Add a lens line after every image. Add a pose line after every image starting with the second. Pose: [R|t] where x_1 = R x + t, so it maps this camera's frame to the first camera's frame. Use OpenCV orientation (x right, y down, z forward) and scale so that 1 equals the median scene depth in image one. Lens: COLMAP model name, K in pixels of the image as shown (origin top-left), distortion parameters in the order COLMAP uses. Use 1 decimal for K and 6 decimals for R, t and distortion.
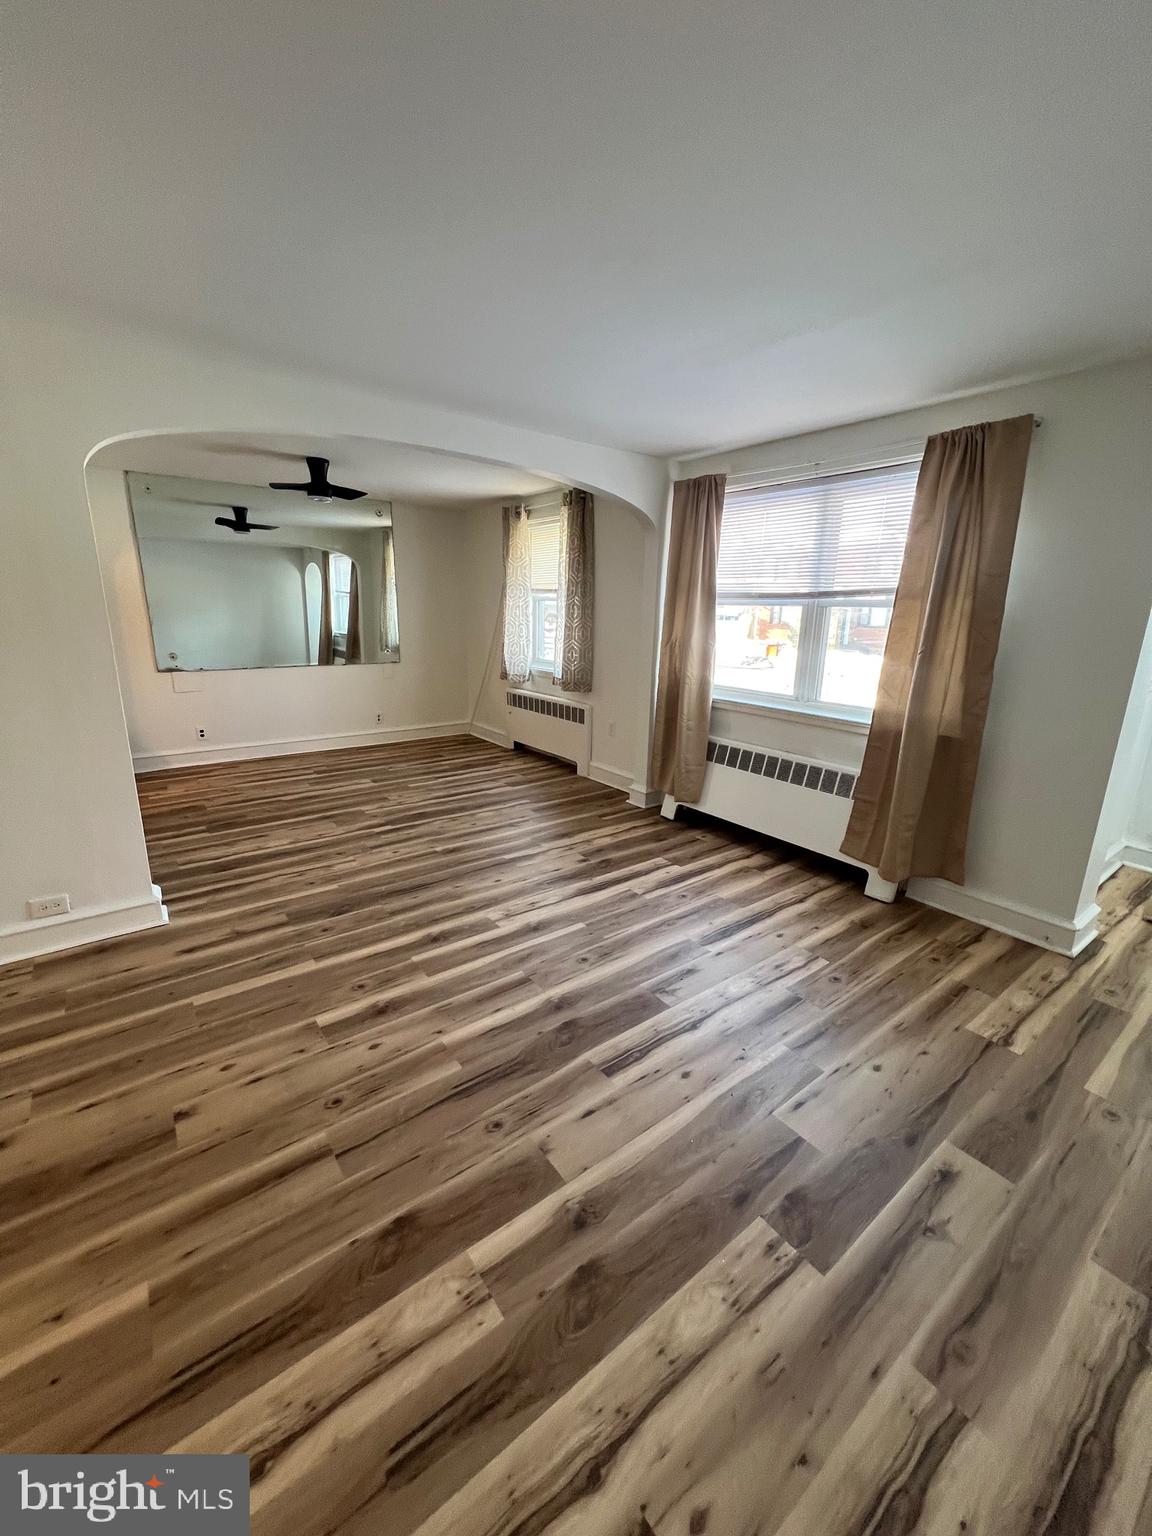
lens RADIAL K [[612.4, 0, 582.4], [0, 612.4, 766.9], [0, 0, 1]] dist [0.000679, -0.000166]
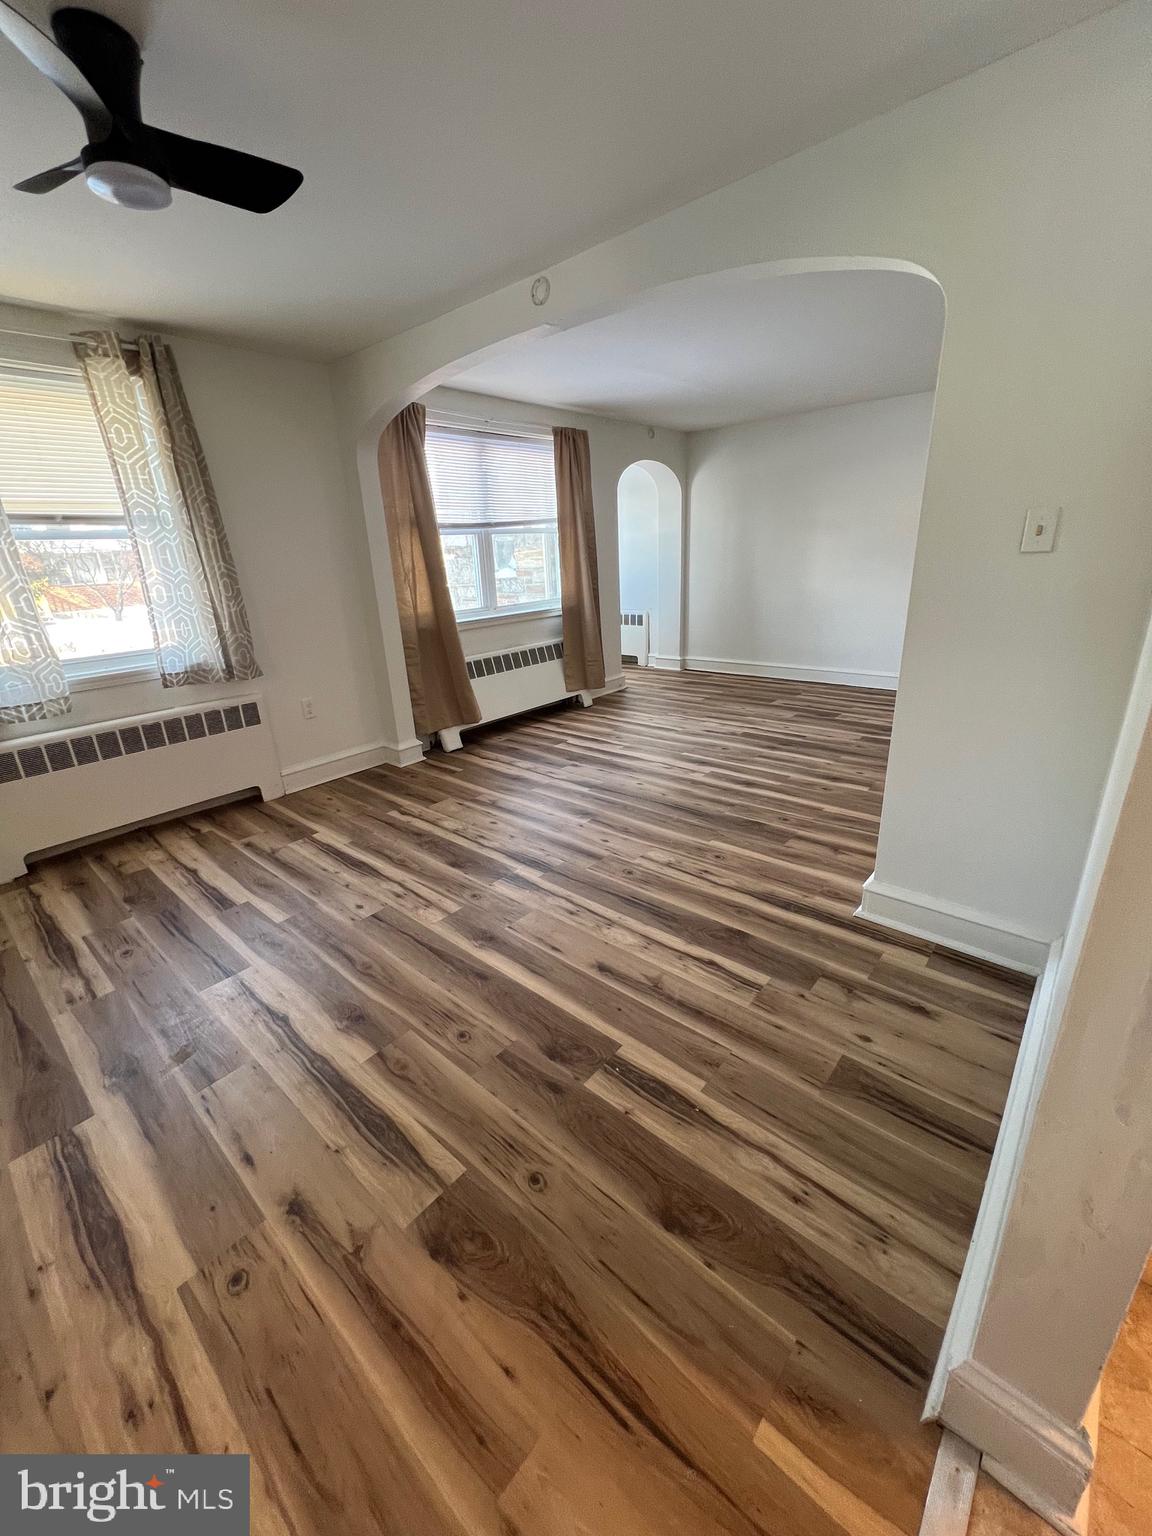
lens RADIAL K [[612.4, 0, 582.4], [0, 612.4, 766.9], [0, 0, 1]] dist [0.000679, -0.000166]
pose [[-0.205561, -0.340131, 0.917636, -1.048316], [0.284749, 0.876304, 0.388598, -0.280751], [-0.936303, 0.341177, -0.083282, 1.101533]]
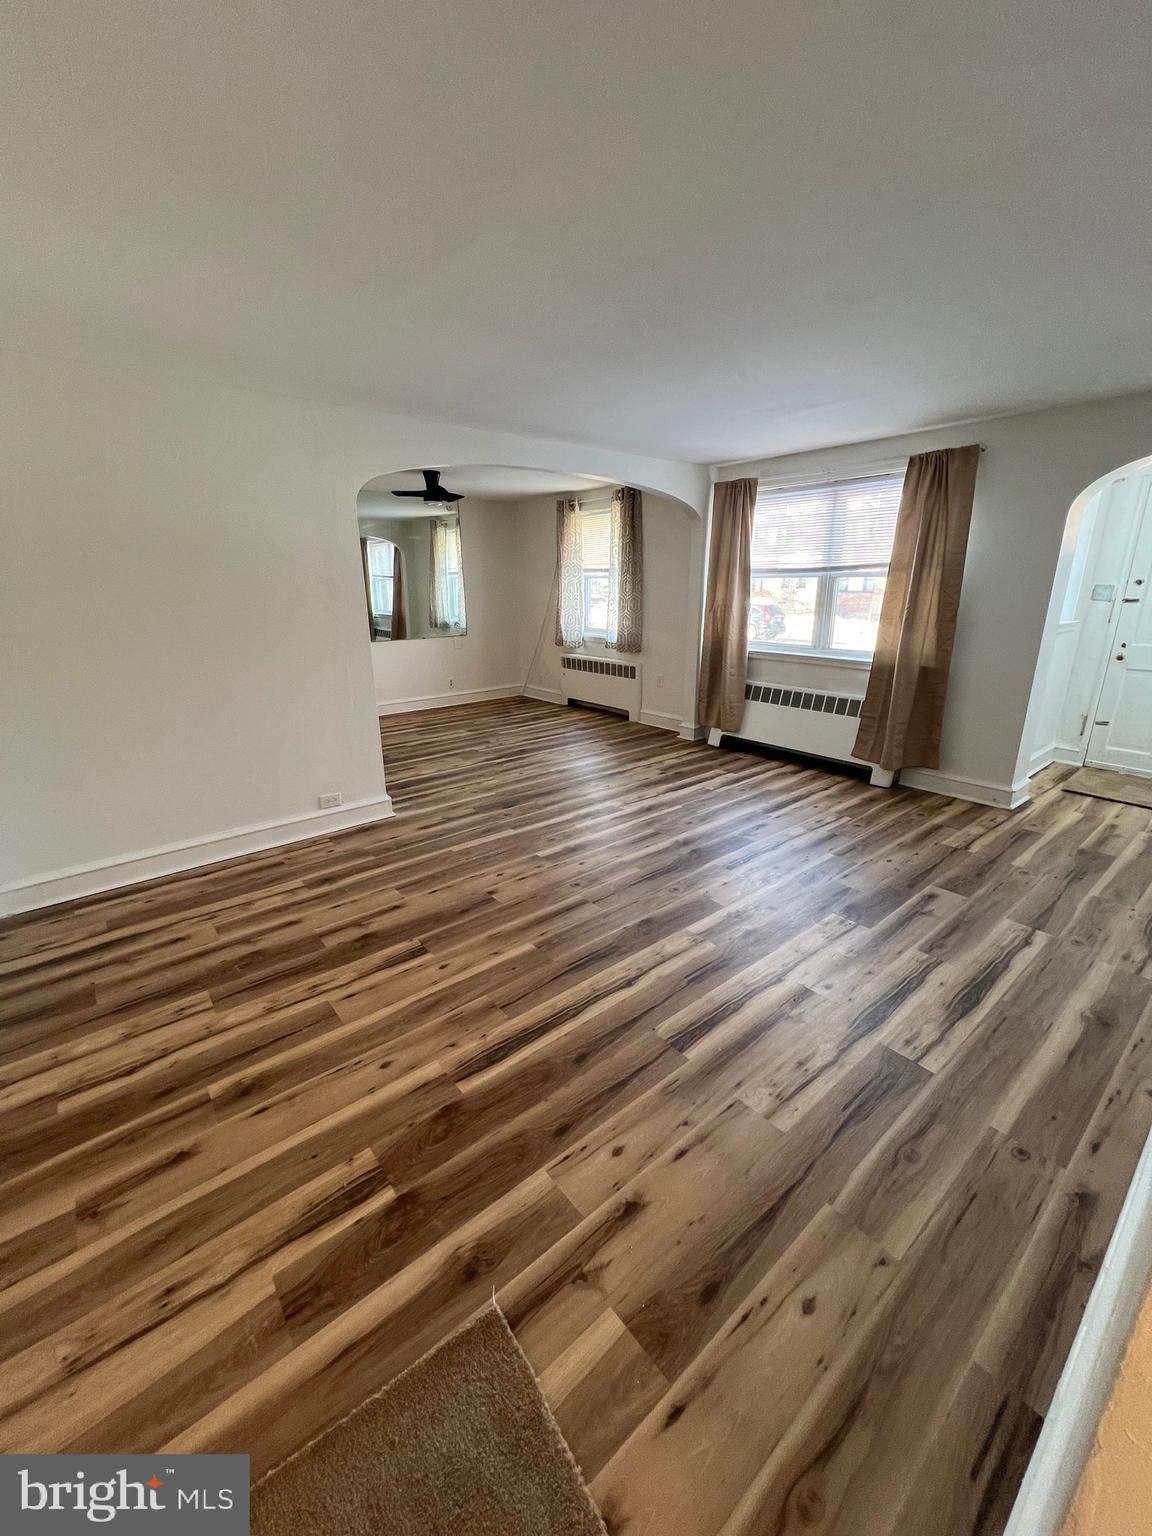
lens RADIAL K [[612.4, 0, 582.4], [0, 612.4, 766.9], [0, 0, 1]] dist [0.000679, -0.000166]
pose [[0.998790, -0.040032, 0.028565, -0.216986], [0.038871, 0.998439, 0.040096, 0.079746], [-0.030126, -0.038937, 0.998787, -0.350070]]
